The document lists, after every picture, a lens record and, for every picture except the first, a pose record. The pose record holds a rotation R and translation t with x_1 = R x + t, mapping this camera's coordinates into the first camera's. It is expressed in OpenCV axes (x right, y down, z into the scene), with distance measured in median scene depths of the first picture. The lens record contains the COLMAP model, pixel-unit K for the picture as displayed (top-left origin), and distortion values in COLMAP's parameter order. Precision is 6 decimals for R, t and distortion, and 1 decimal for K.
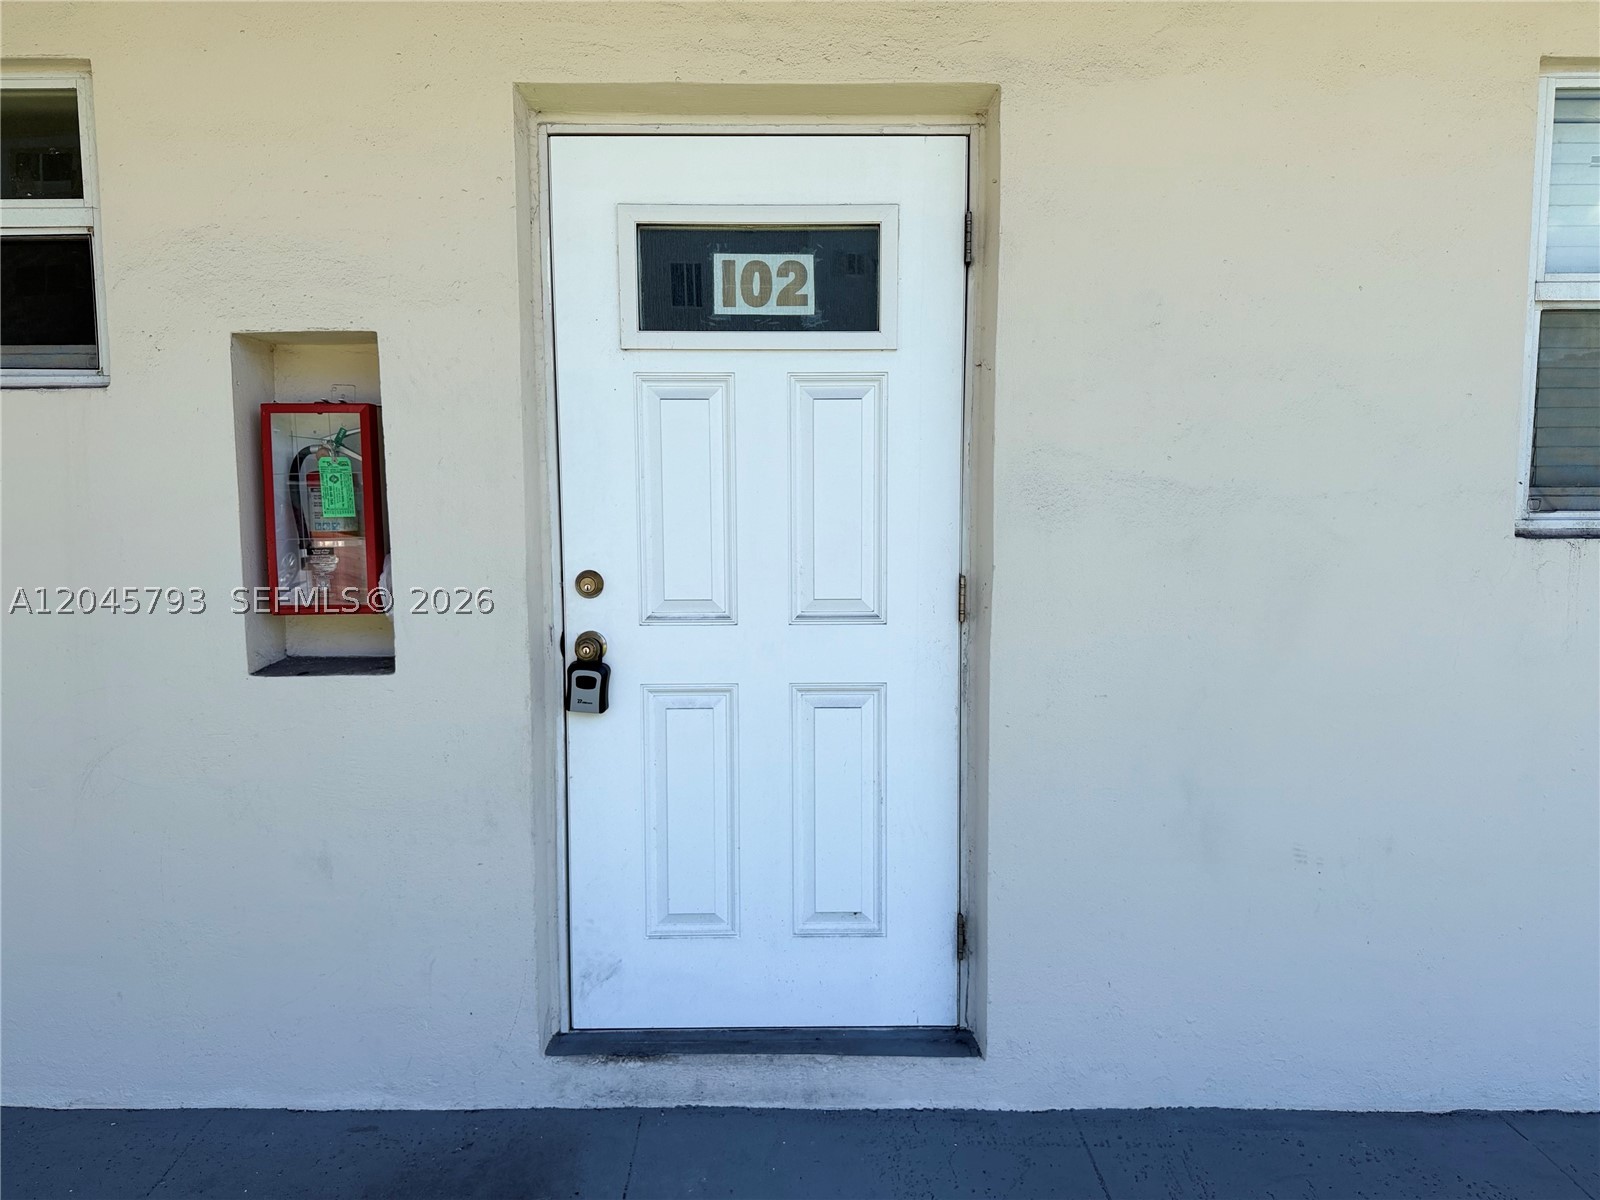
lens RADIAL K [[1124.3, 0, 808.8], [0, 1124.3, 610.6], [0, 0, 1]] dist [0.082031, -0.103348]
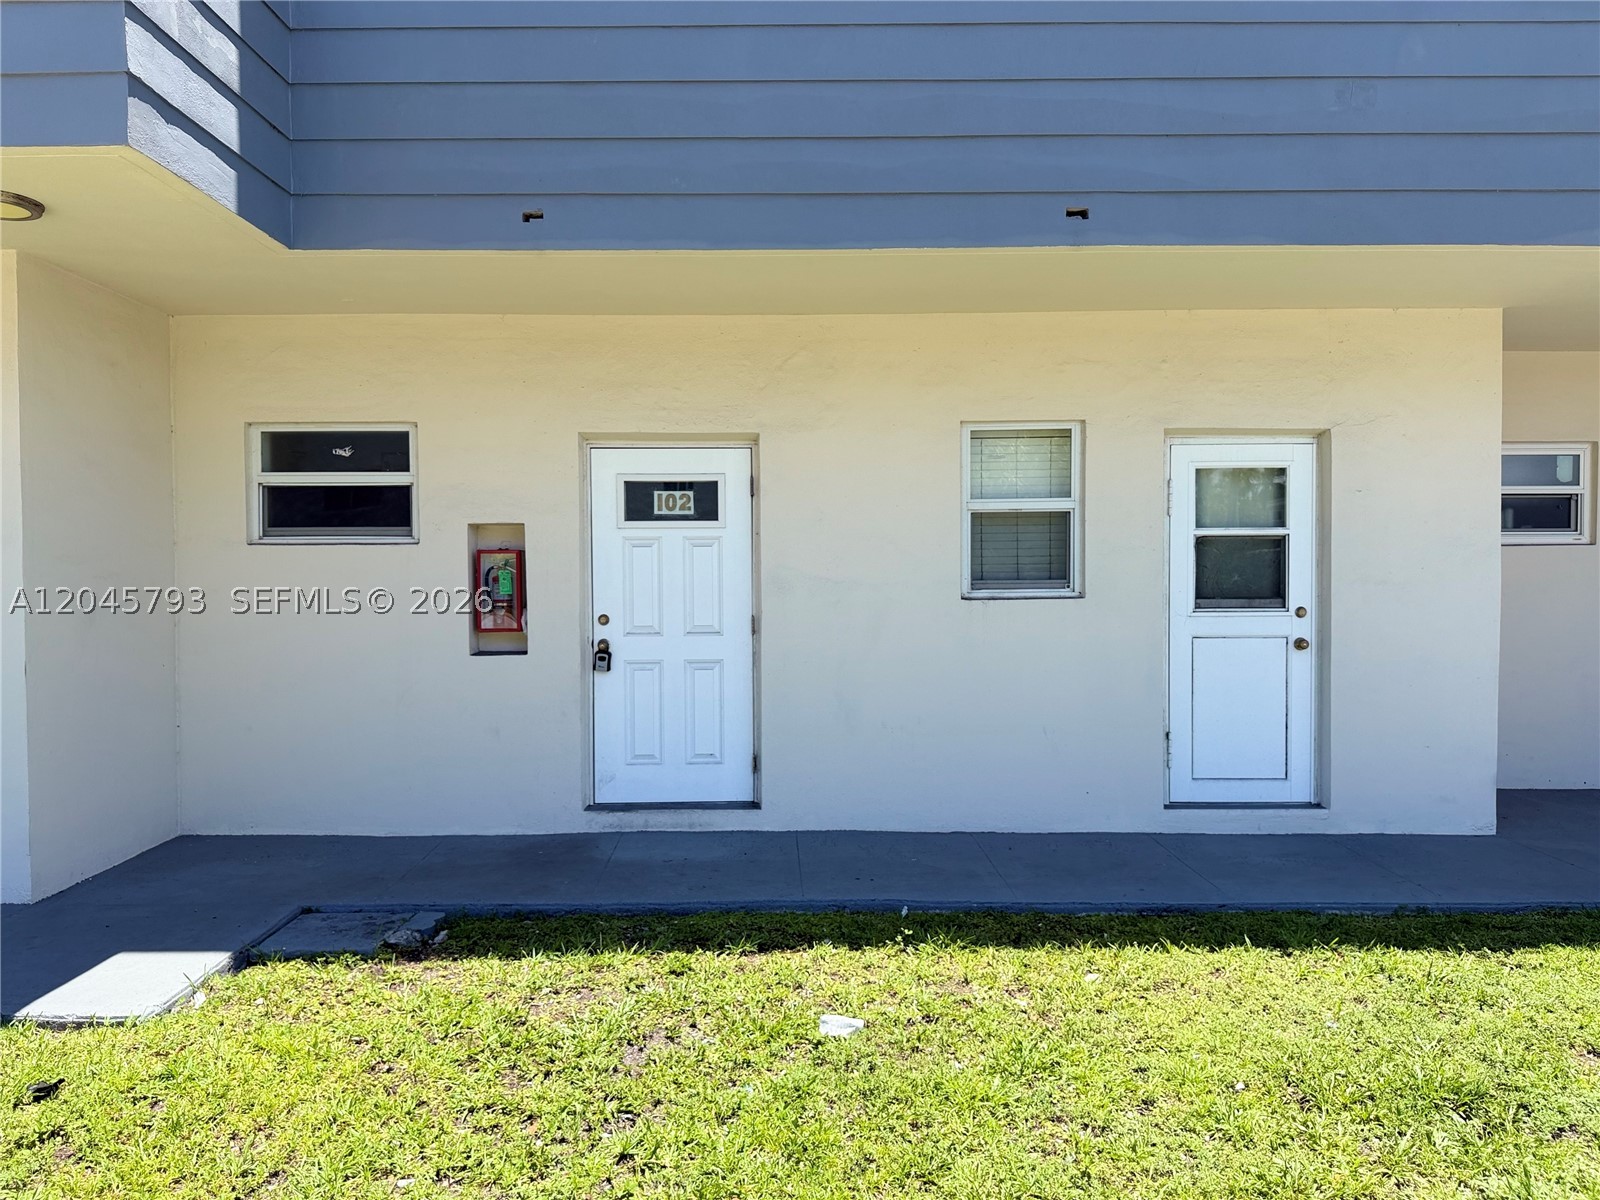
lens RADIAL K [[1124.3, 0, 803.5], [0, 1124.3, 606.7], [0, 0, 1]] dist [0.082031, -0.103348]
pose [[0.999980, -0.003949, 0.004879, 0.240299], [0.004320, 0.996896, -0.078610, 0.148232], [-0.004554, 0.078630, 0.996893, -1.520732]]
